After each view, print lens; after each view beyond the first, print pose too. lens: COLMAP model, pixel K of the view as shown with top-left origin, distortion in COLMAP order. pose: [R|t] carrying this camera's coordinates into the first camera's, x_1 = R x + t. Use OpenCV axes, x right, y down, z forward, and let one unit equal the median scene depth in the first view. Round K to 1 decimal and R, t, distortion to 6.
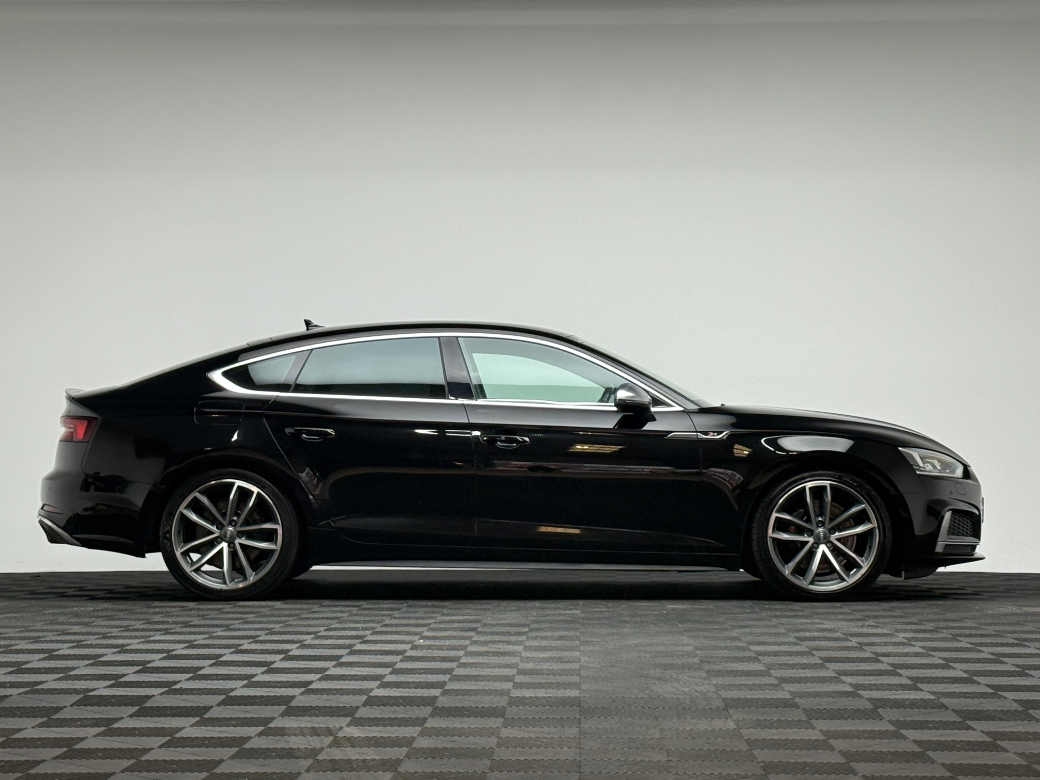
lens RADIAL K [[2069.1, 0, 520.1], [0, 2069.1, 393.3], [0, 0, 1]] dist [0.165412, 0.000000]
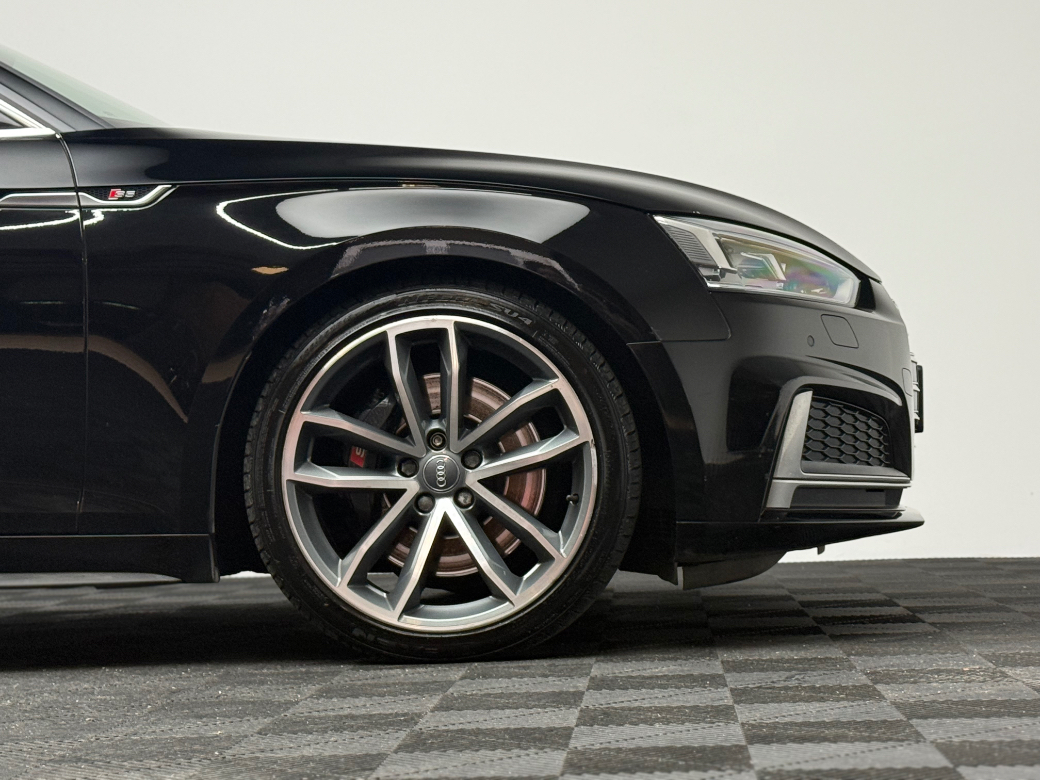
lens RADIAL K [[2069.1, 0, 520.9], [0, 2069.1, 384.1], [0, 0, 1]] dist [0.165412, 0.000000]
pose [[0.998682, -0.032951, -0.039360, 0.172789], [0.032963, 0.999457, -0.000327, 0.054081], [0.039349, -0.000971, 0.999225, 0.650709]]
